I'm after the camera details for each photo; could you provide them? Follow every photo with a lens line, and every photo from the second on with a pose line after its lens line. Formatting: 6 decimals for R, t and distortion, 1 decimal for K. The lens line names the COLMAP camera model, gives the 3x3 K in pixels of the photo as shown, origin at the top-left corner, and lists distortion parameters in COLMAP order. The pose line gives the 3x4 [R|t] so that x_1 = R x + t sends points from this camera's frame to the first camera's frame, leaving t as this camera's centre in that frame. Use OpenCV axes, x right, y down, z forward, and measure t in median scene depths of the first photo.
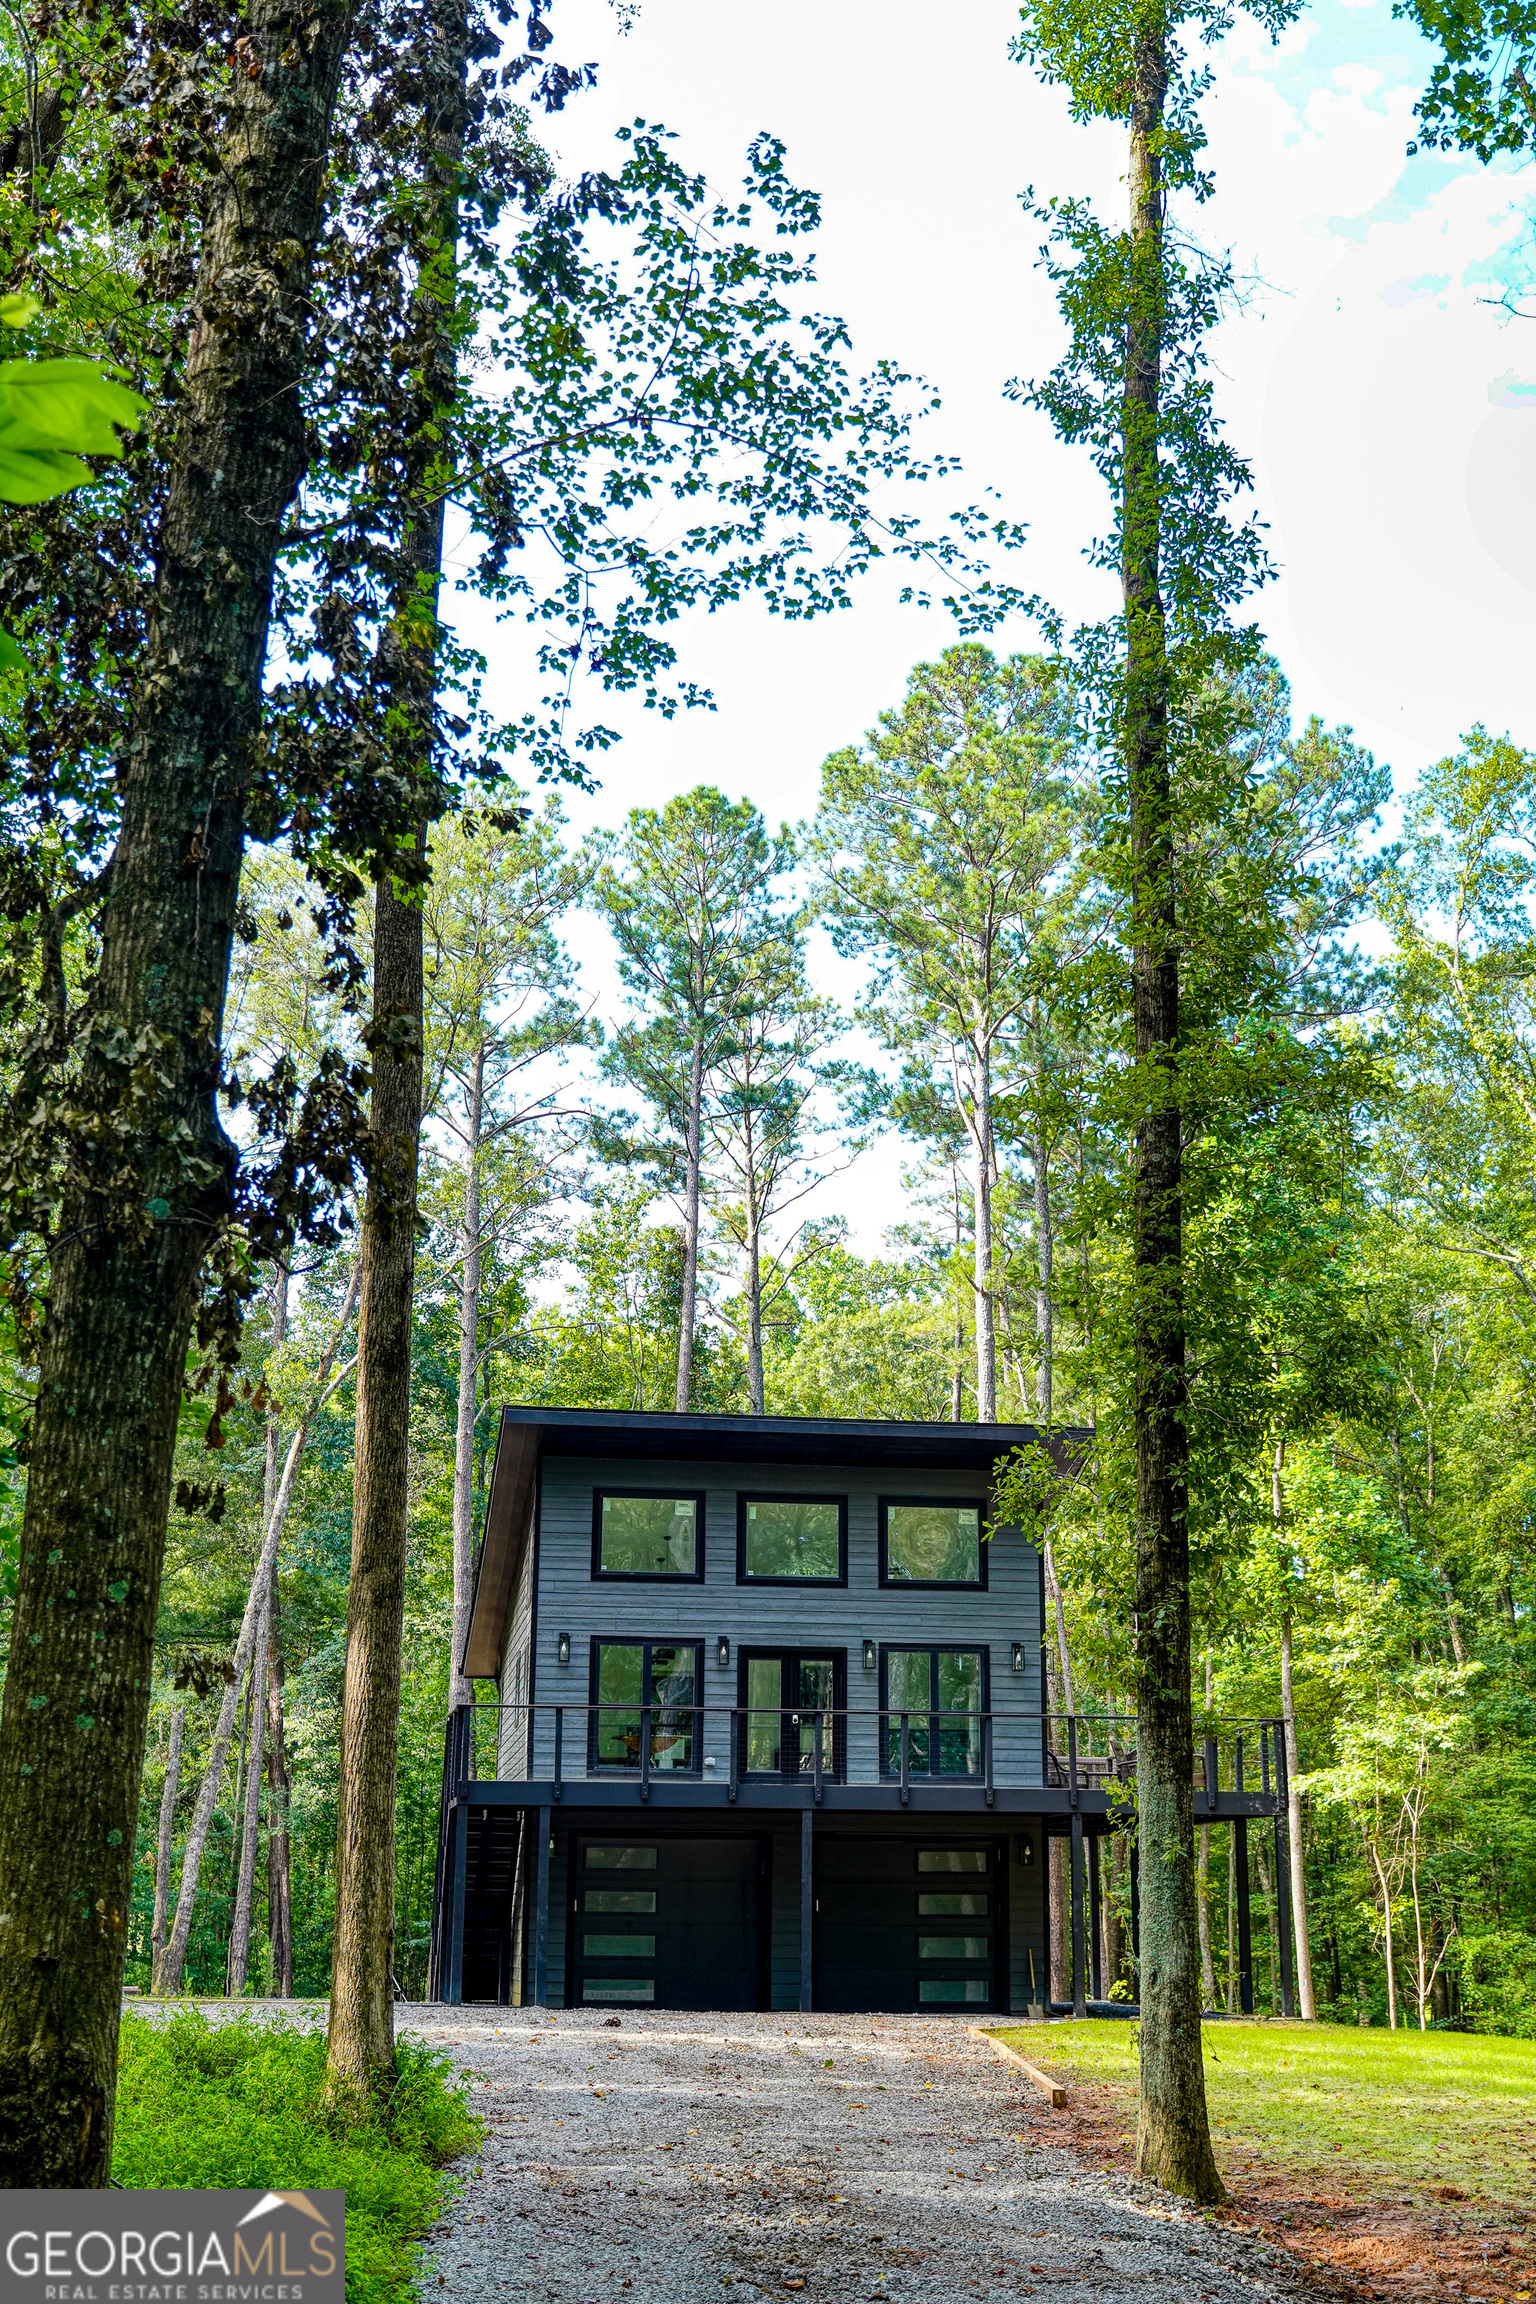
lens RADIAL K [[2713.3, 0, 757.9], [0, 2713.3, 1196.2], [0, 0, 1]] dist [-0.046110, 0.000000]
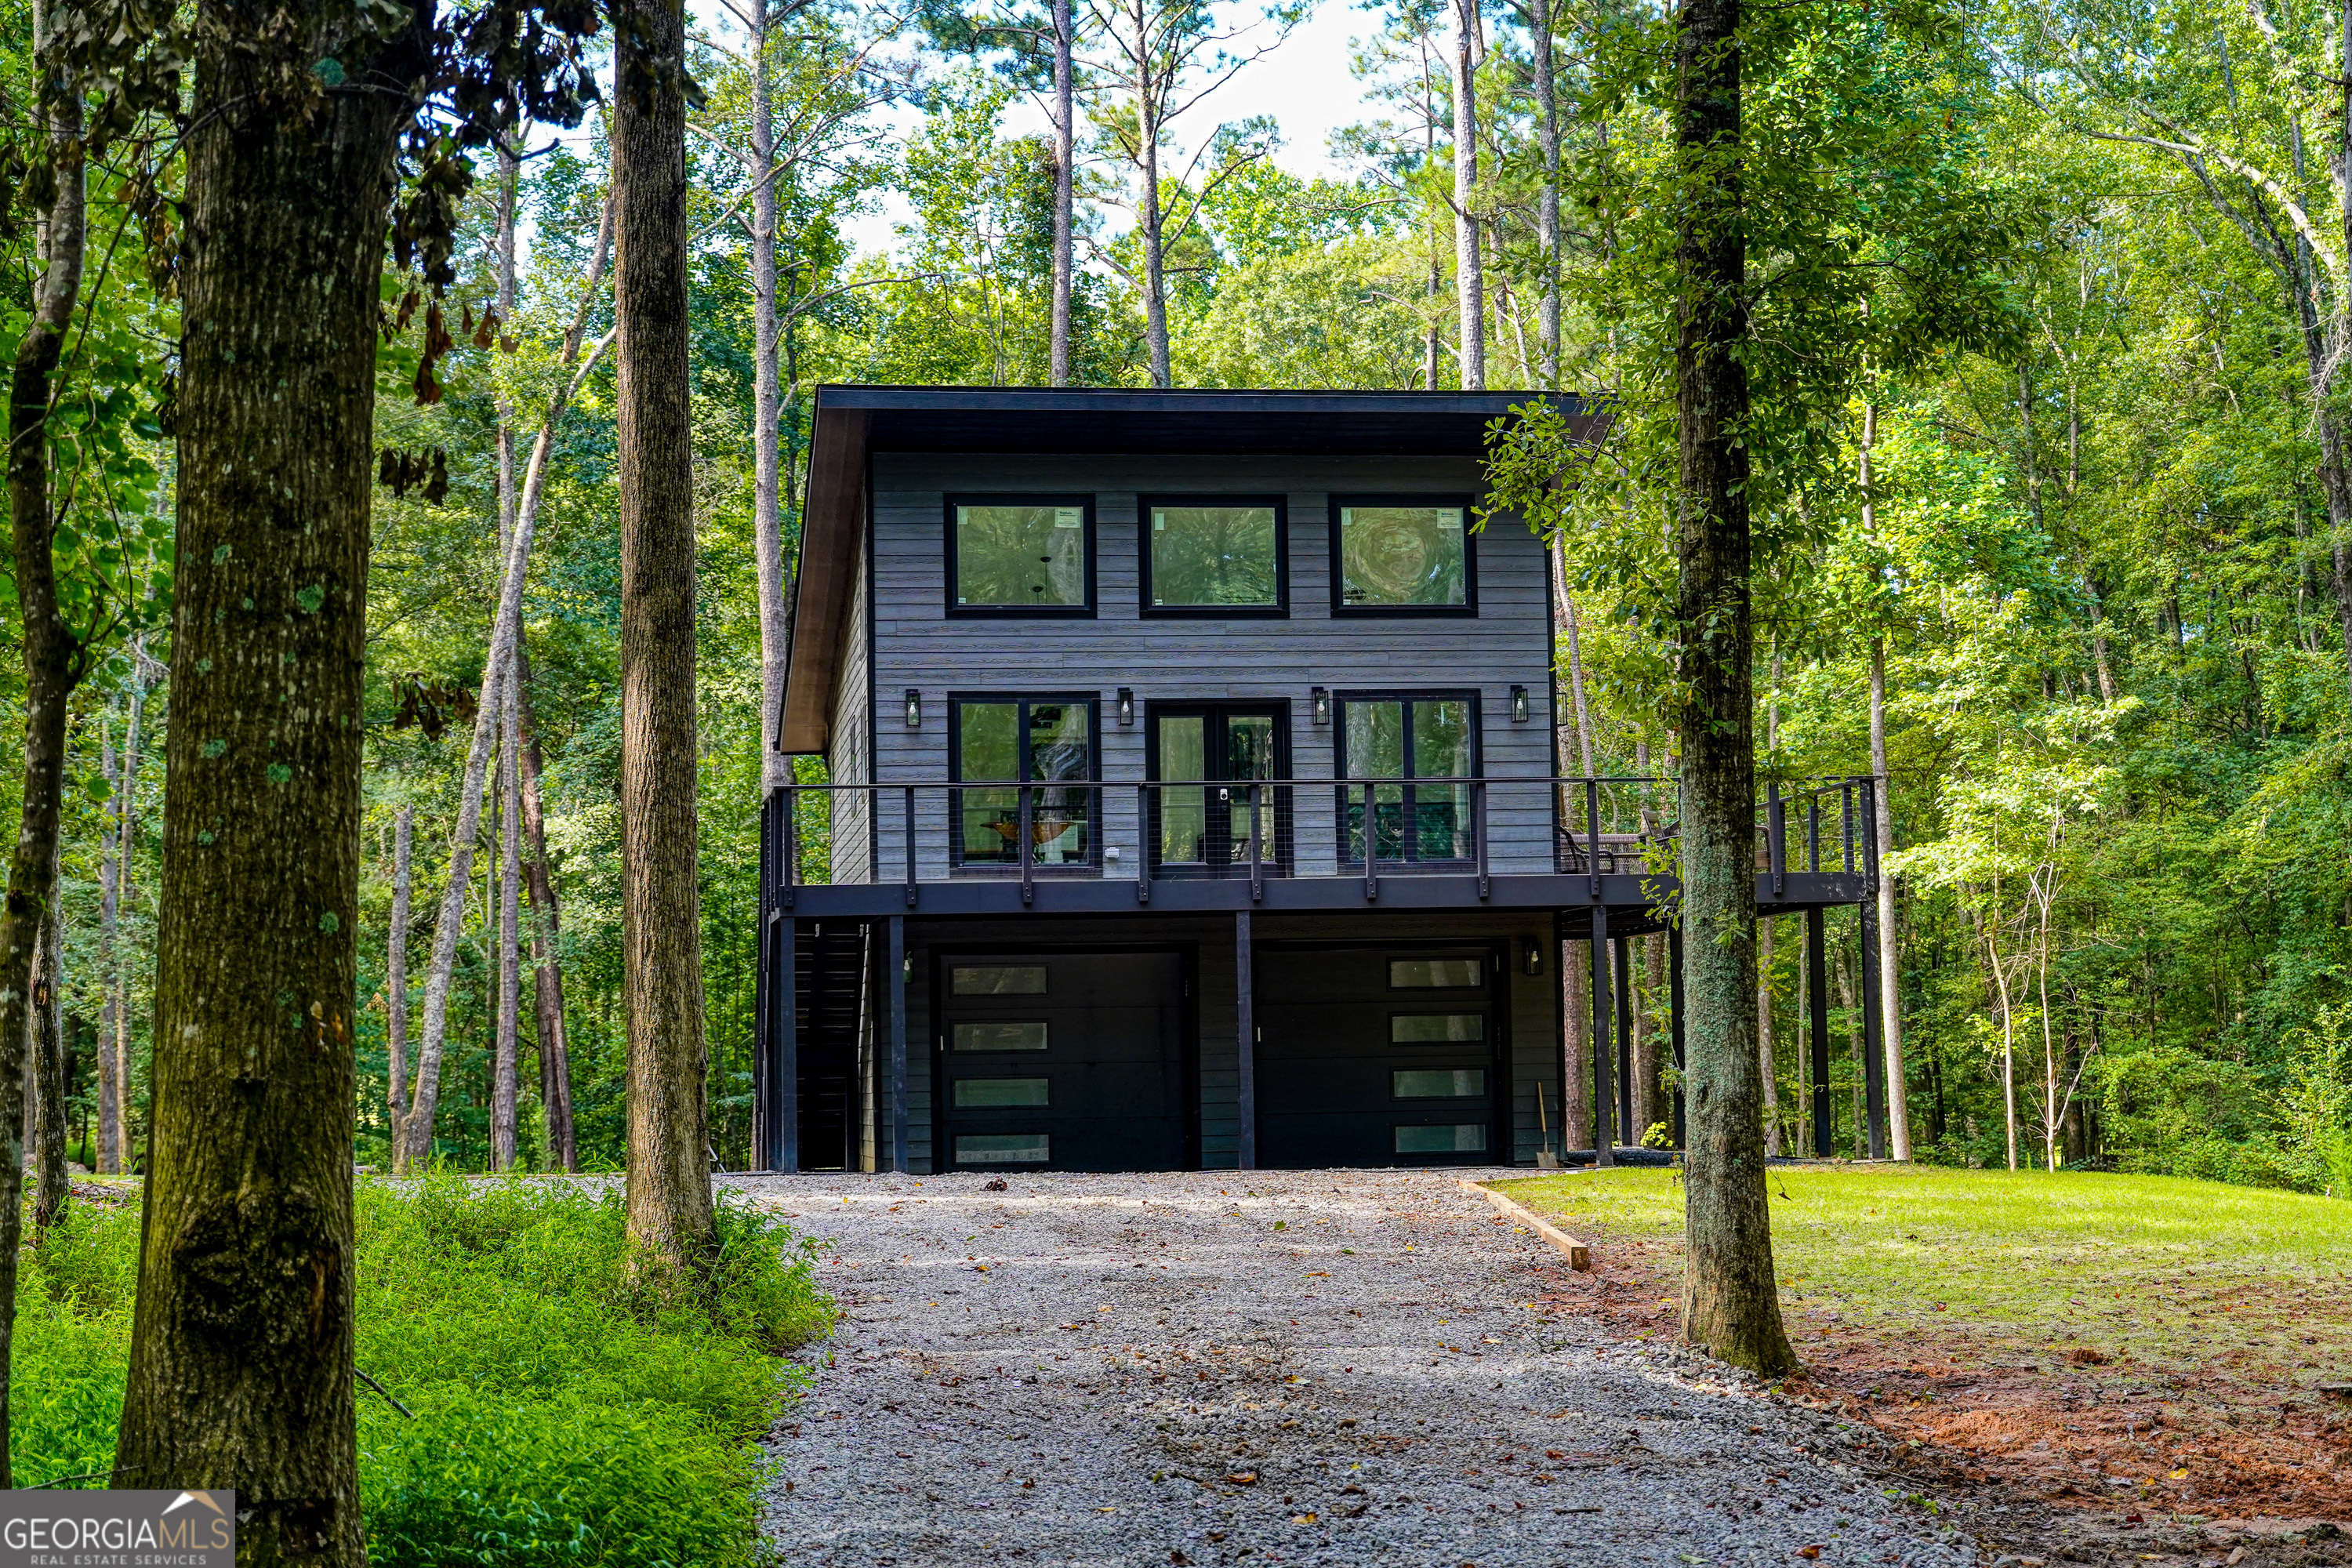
lens RADIAL K [[3665.8, 0, 1169.3], [0, 3665.8, 863.8], [0, 0, 1]] dist [-0.053872, 0.000000]
pose [[0.999593, -0.028481, -0.001670, -0.000193], [0.028215, 0.978210, 0.205694, 0.002267], [-0.004224, -0.205657, 0.978615, 0.000404]]
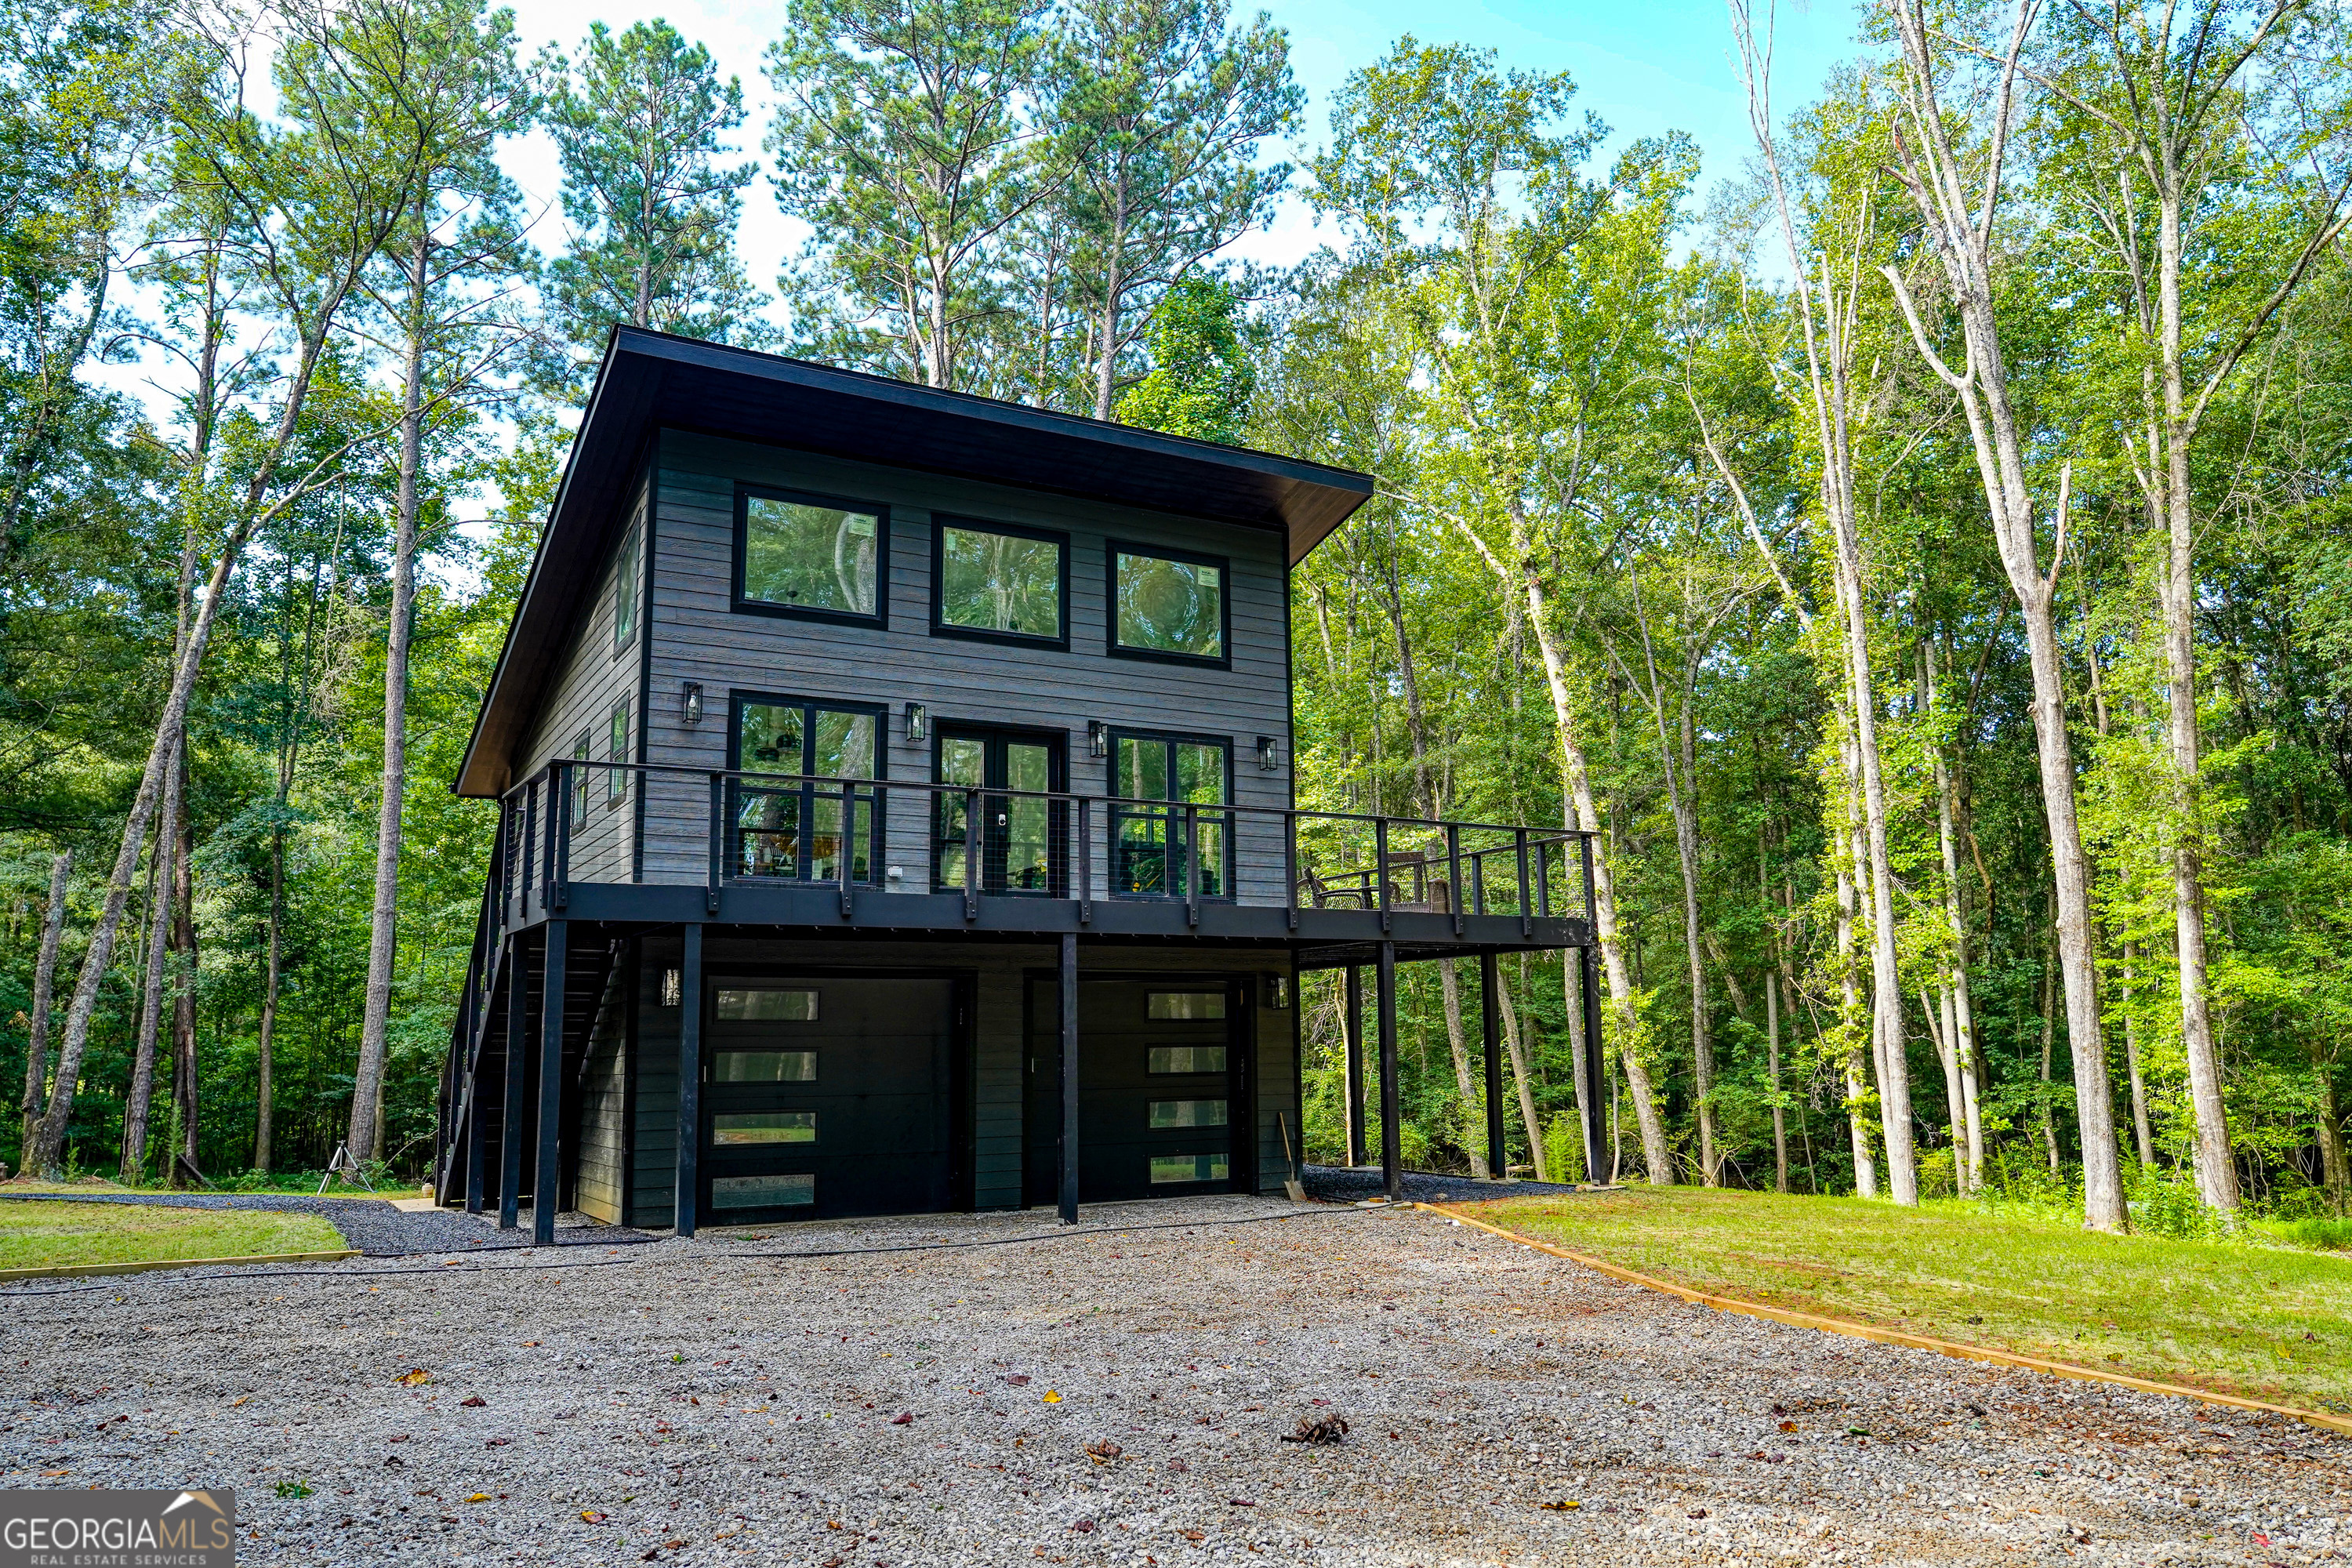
lens RADIAL K [[1658.4, 0, 1182.3], [0, 1658.4, 801.8], [0, 0, 1]] dist [-0.008107, -0.003966]
pose [[0.930841, 0.033980, 0.363842, -0.103394], [-0.074760, 0.992316, 0.098589, 0.135594], [-0.357696, -0.118971, 0.926228, 0.544071]]
